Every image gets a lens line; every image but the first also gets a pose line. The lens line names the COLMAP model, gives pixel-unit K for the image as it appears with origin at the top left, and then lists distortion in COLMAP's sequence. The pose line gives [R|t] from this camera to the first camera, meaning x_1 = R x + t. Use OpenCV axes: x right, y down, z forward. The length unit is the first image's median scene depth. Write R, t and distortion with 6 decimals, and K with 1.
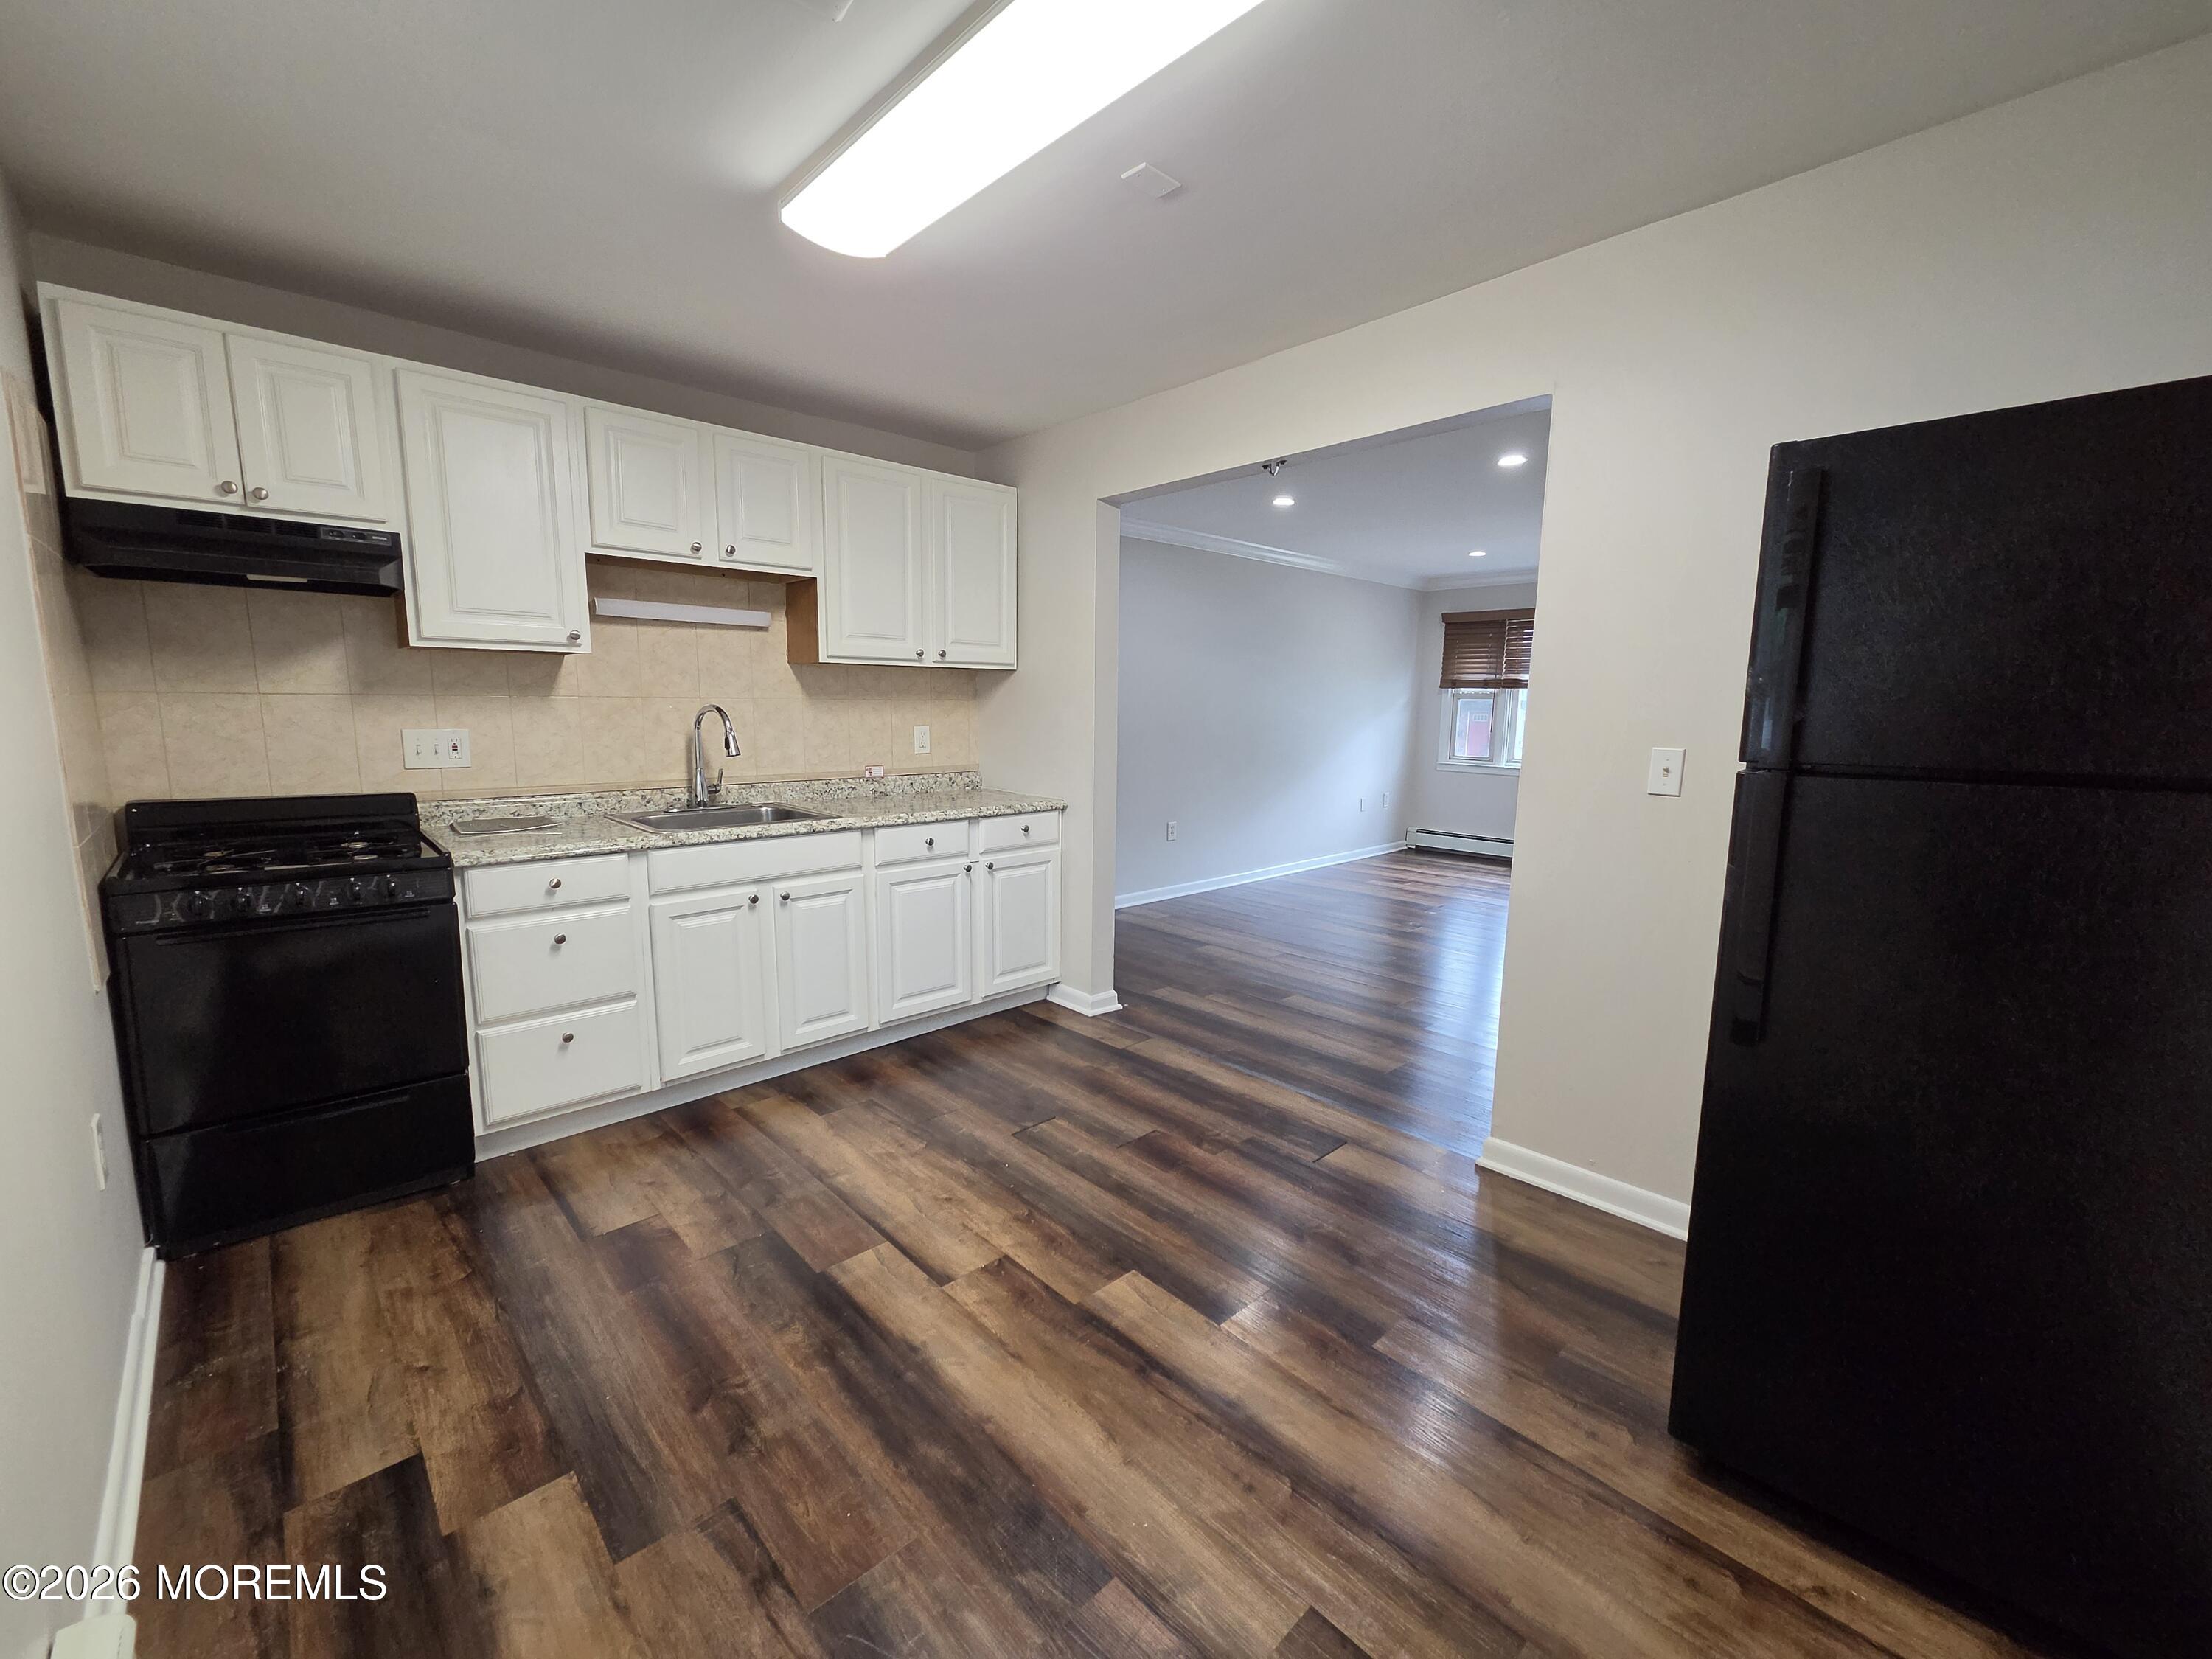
lens RADIAL K [[900.5, 0, 1100.9], [0, 900.5, 827.3], [0, 0, 1]] dist [-0.000341, -0.000099]
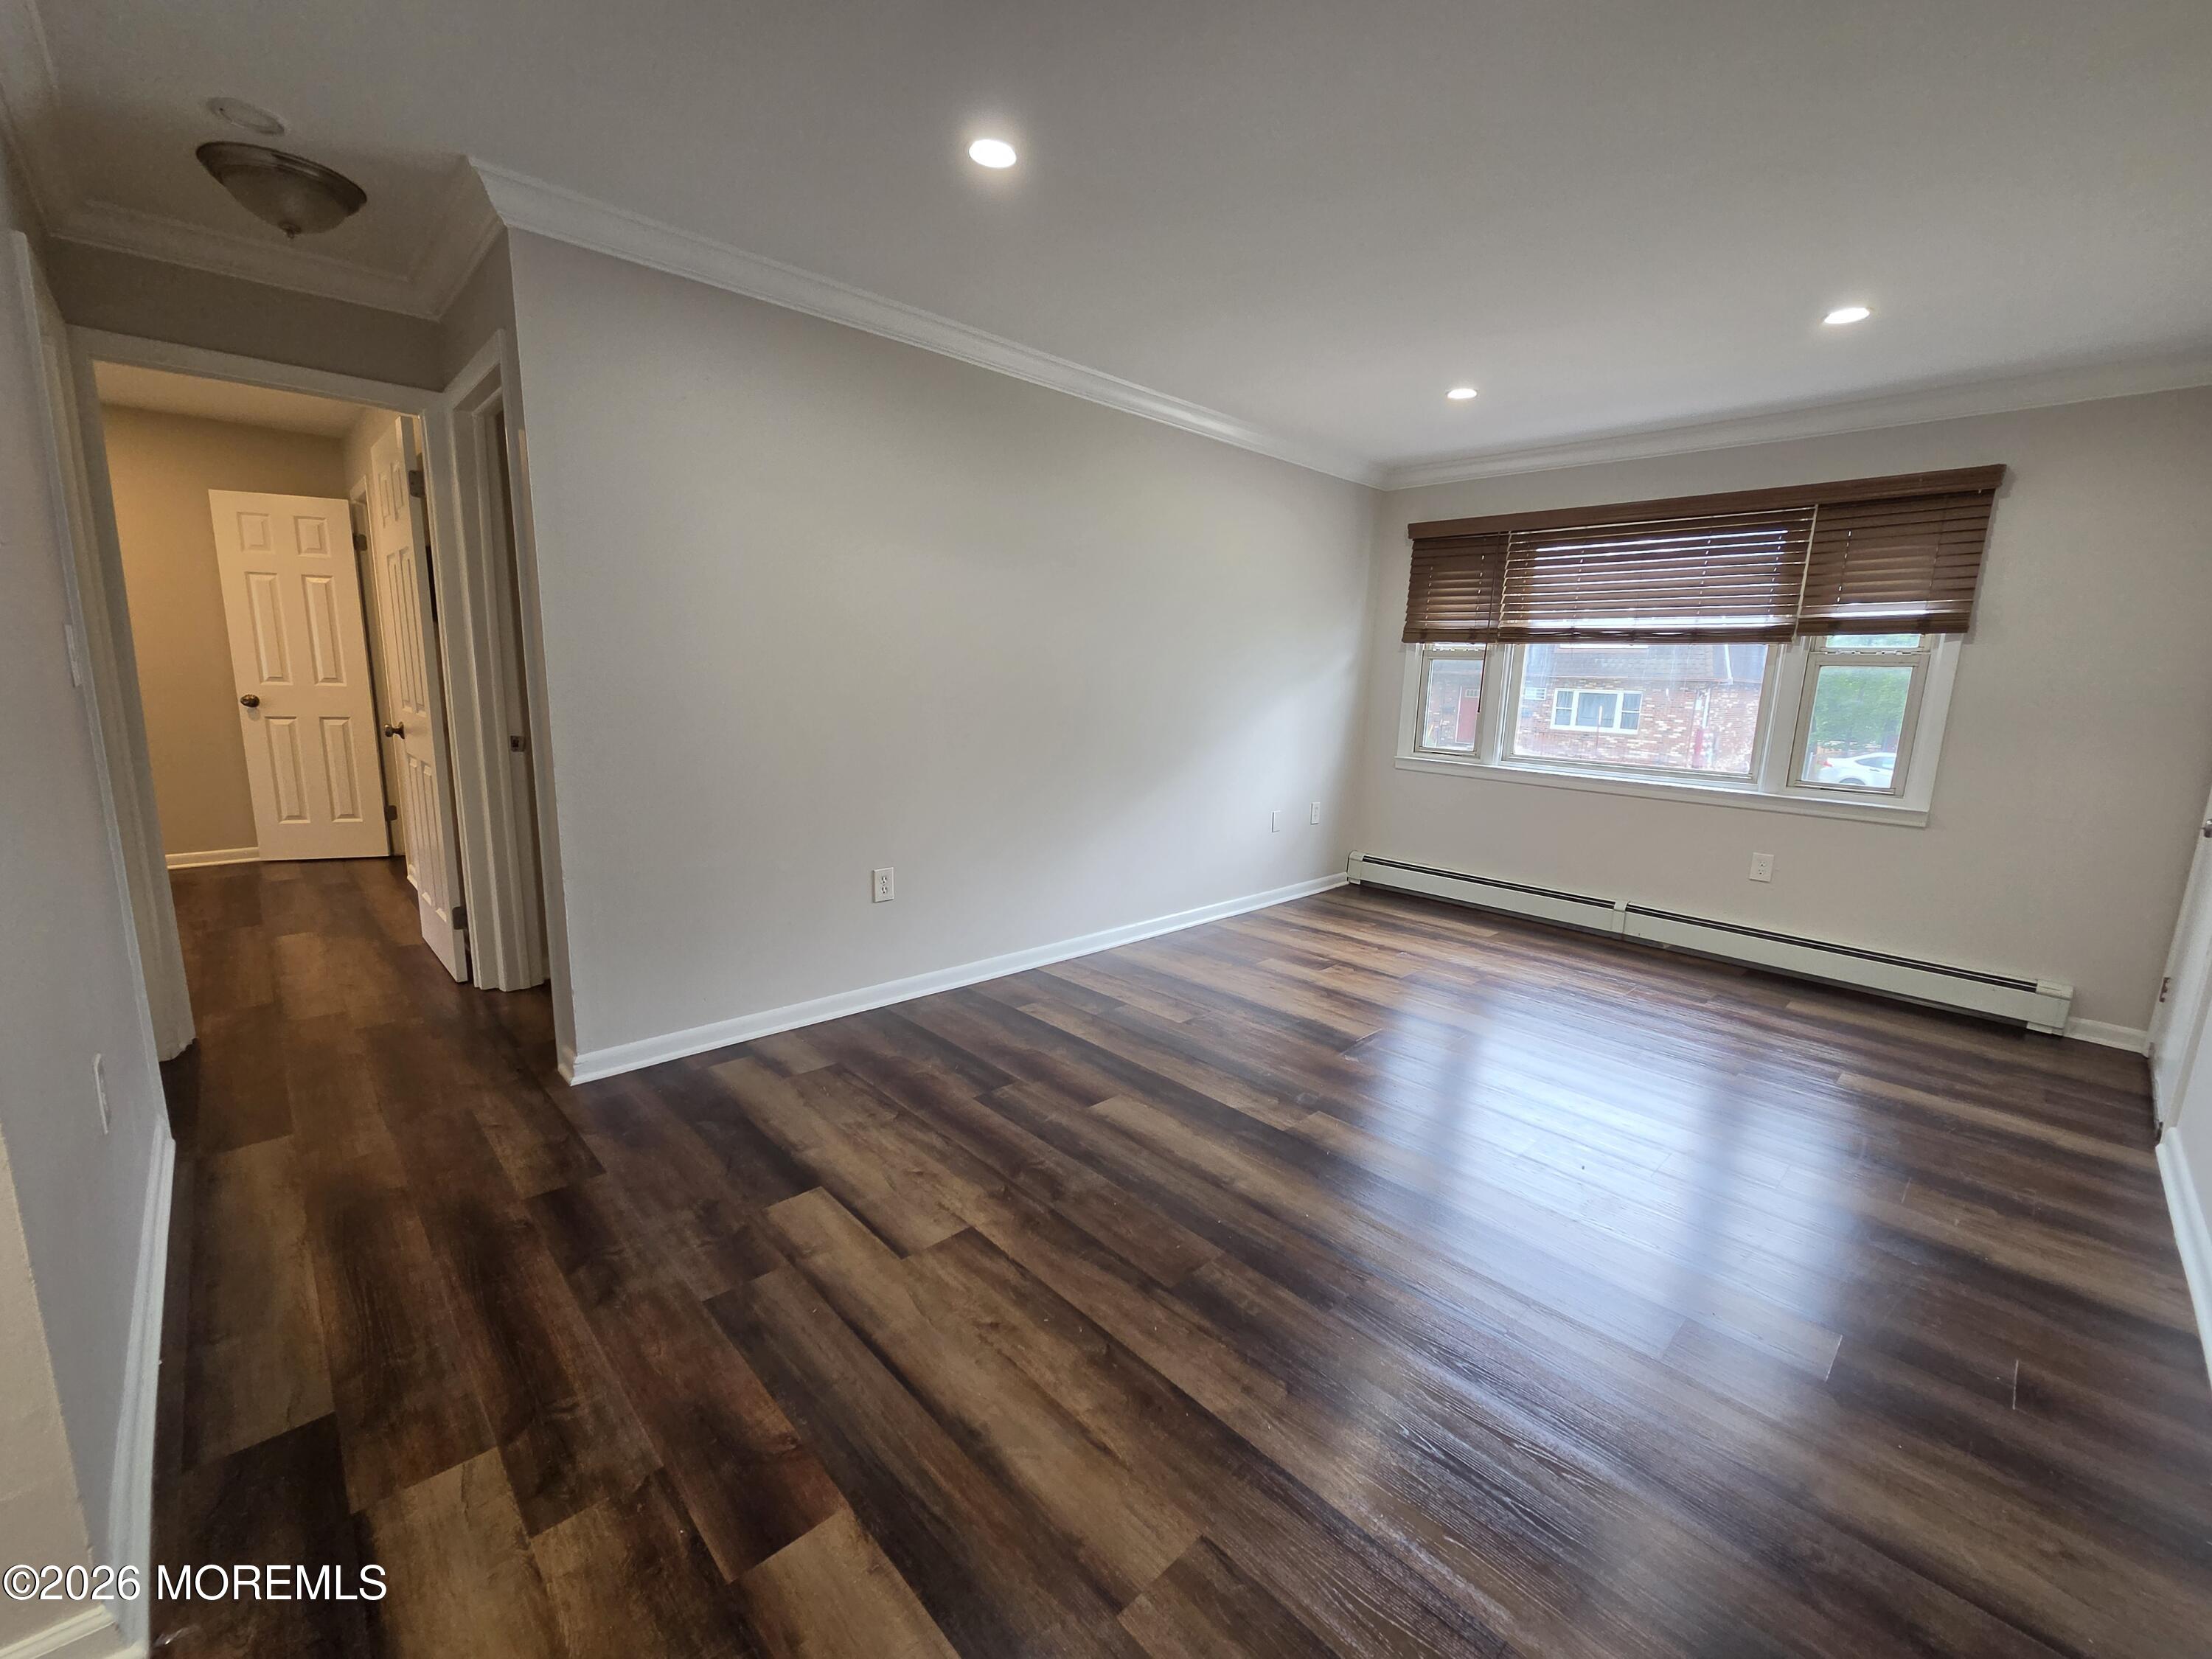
lens RADIAL K [[907.5, 0, 1106.7], [0, 907.5, 830.8], [0, 0, 1]] dist [0.001273, -0.000077]
pose [[0.999767, 0.018948, 0.010324, 0.356855], [-0.019319, 0.999125, 0.037096, -0.087563], [-0.009612, -0.037287, 0.999258, 0.771905]]
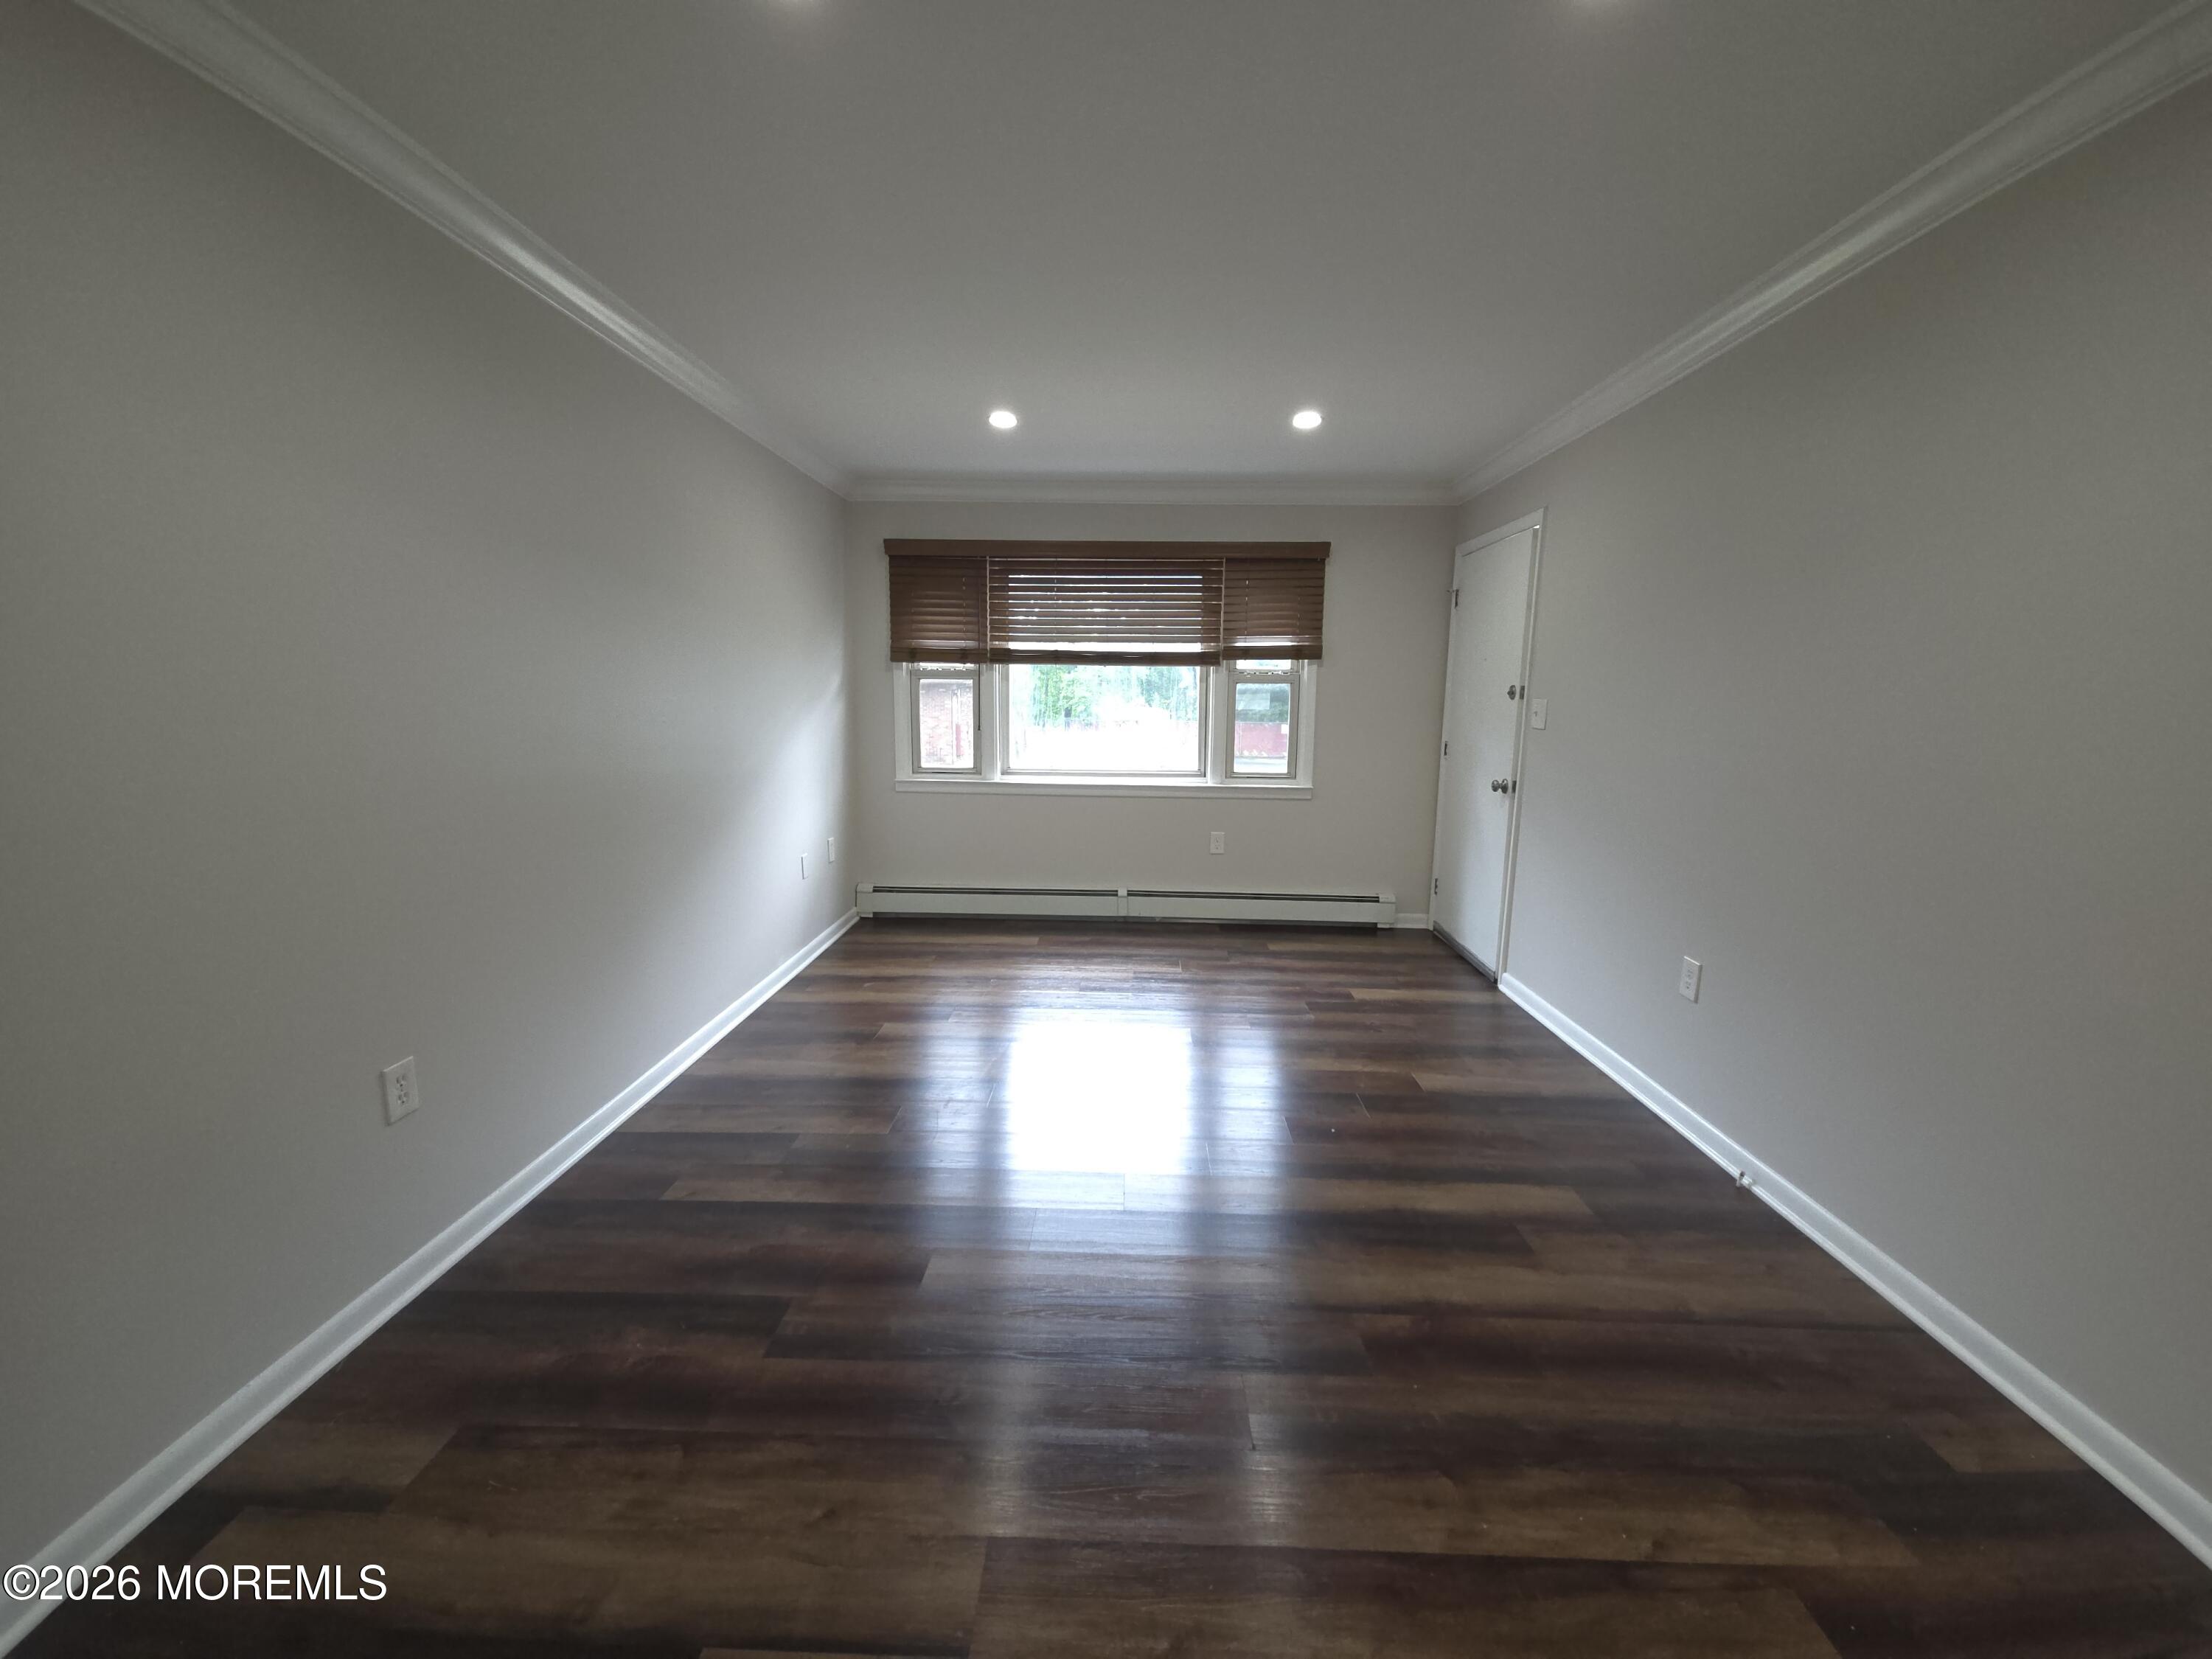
lens RADIAL K [[897.0, 0, 1106.9], [0, 897.0, 833.6], [0, 0, 1]] dist [0.001872, 0.000054]
pose [[0.706896, -0.115126, 0.697886, 0.080215], [0.094335, 0.993196, 0.068289, -0.143696], [-0.700999, 0.017562, 0.712946, 1.012940]]
